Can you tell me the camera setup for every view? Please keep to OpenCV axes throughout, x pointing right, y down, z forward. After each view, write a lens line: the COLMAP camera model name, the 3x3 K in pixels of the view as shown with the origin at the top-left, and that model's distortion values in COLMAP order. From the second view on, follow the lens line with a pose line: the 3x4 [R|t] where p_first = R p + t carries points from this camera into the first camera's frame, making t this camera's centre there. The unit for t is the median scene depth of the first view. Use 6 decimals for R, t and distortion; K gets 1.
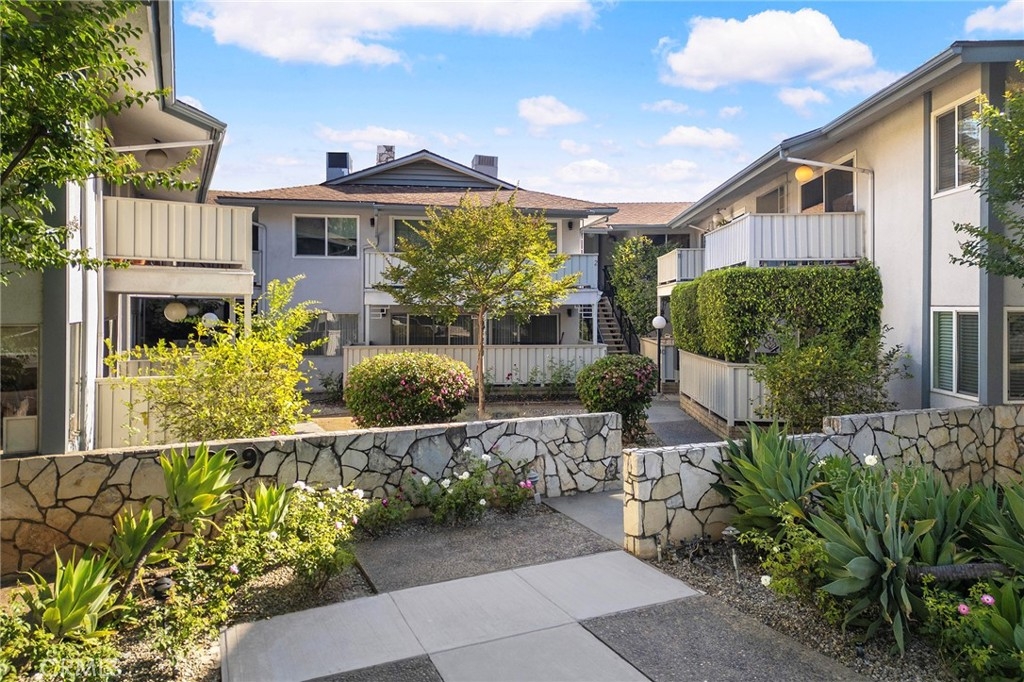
lens RADIAL K [[702.9, 0, 511.3], [0, 702.9, 330.1], [0, 0, 1]] dist [0.074411, -0.088269]
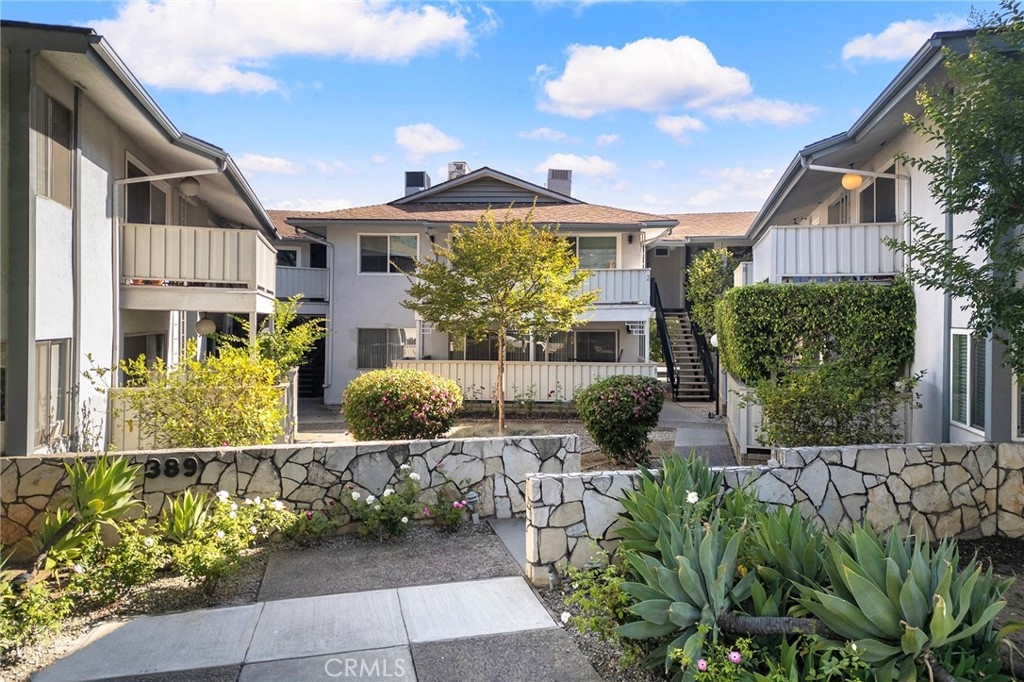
lens RADIAL K [[709.7, 0, 512.0], [0, 709.7, 341.0], [0, 0, 1]] dist [0.076532, -0.088059]
pose [[0.983266, 0.010849, -0.181850, 0.250930], [-0.011459, 0.999932, -0.002303, -0.010680], [0.181813, 0.004348, 0.983324, 0.016037]]
